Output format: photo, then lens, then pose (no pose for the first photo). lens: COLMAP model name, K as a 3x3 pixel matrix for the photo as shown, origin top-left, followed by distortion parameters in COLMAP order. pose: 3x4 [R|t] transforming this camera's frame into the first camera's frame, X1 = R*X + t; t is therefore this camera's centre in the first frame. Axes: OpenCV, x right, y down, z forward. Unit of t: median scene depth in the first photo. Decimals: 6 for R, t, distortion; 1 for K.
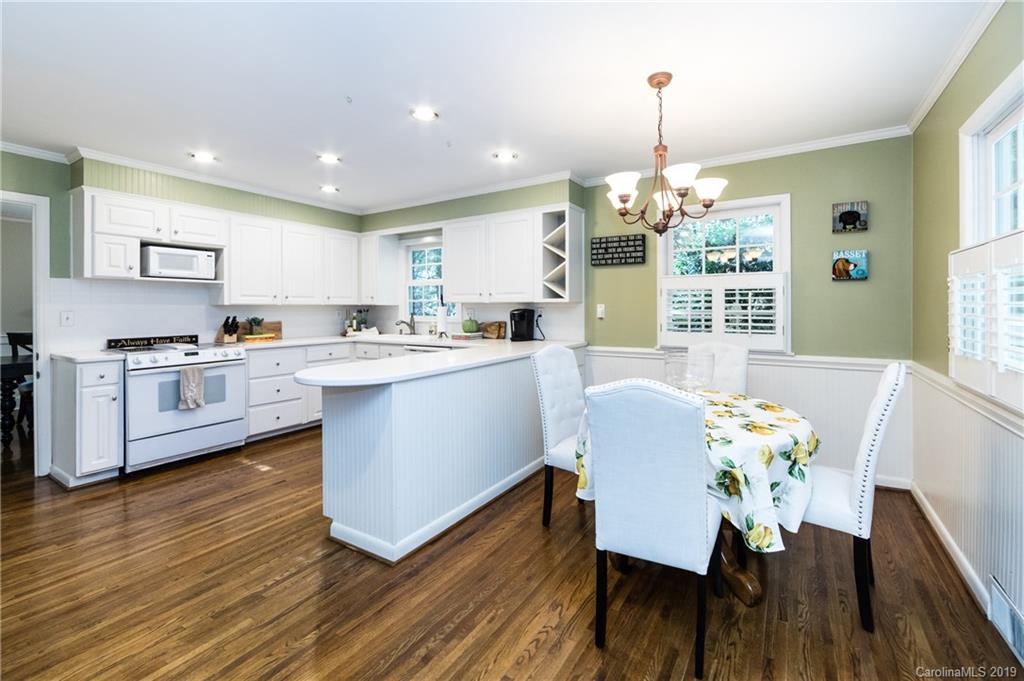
lens RADIAL K [[407.5, 0, 518.0], [0, 407.5, 307.8], [0, 0, 1]] dist [0.000505, 0.000203]
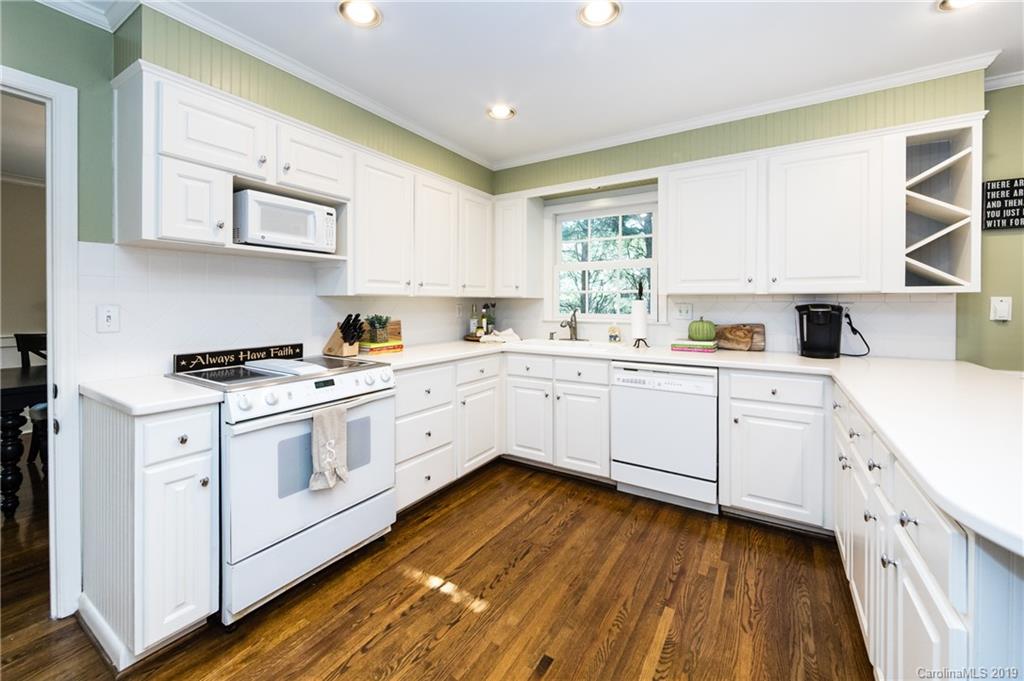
lens RADIAL K [[413.8, 0, 509.9], [0, 413.8, 304.3], [0, 0, 1]] dist [0.000098, -0.000442]
pose [[0.999491, 0.004849, -0.031537, -0.461943], [-0.004722, 0.999980, 0.004131, 0.002506], [0.031557, -0.003980, 0.999494, 0.389900]]
